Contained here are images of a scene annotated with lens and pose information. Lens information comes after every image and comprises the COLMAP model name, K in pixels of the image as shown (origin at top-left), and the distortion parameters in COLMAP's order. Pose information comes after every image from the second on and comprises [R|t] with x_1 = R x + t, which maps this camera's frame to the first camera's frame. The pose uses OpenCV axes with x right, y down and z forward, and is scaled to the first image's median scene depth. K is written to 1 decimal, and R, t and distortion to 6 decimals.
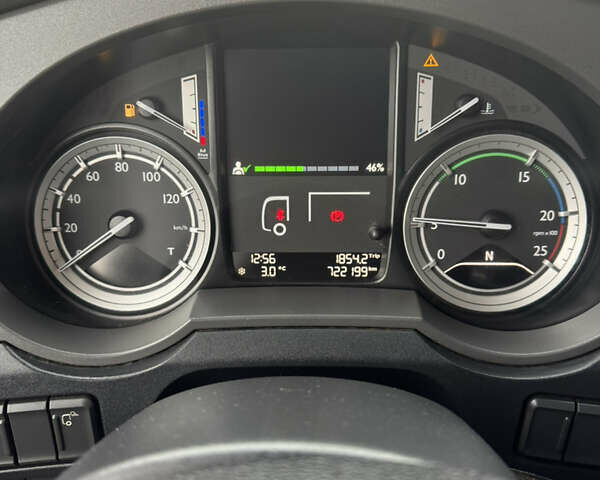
lens RADIAL K [[557.7, 0, 301.6], [0, 557.7, 242.4], [0, 0, 1]] dist [0.156828, -0.319675]
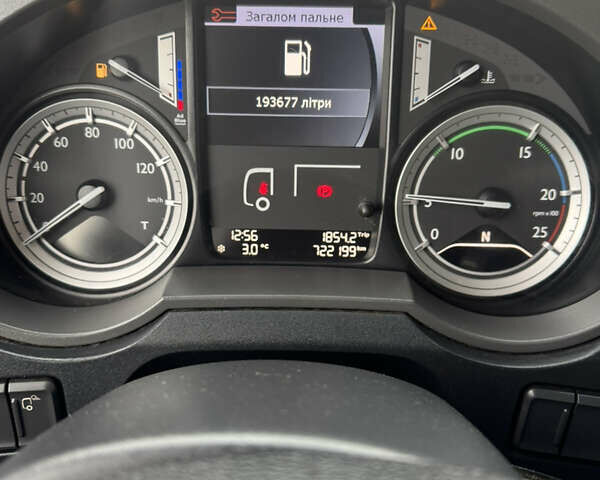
lens RADIAL K [[548.1, 0, 300.0], [0, 548.1, 240.0], [0, 0, 1]] dist [0.147982, -0.301466]
pose [[0.999693, 0.019031, 0.015881, 0.009537], [-0.019177, 0.999774, 0.009135, 0.027197], [-0.015704, -0.009437, 0.999832, 0.085276]]
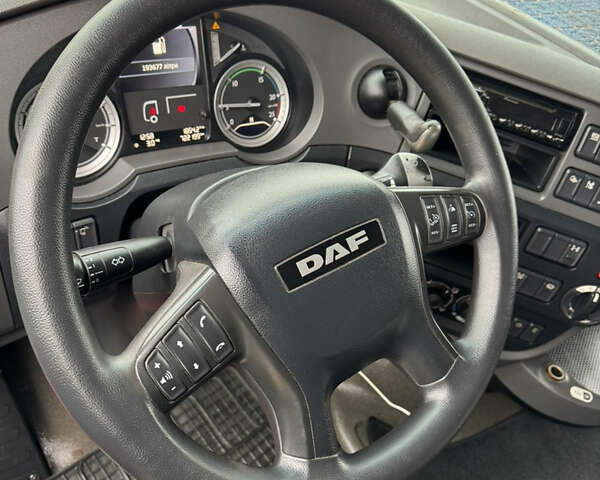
lens RADIAL K [[557.0, 0, 298.9], [0, 557.0, 229.4], [0, 0, 1]] dist [0.145635, -0.328302]
pose [[0.820175, -0.232146, 0.522897, -0.720812], [0.141988, 0.967976, 0.207032, 0.012190], [-0.554213, -0.095557, 0.826871, -0.872937]]
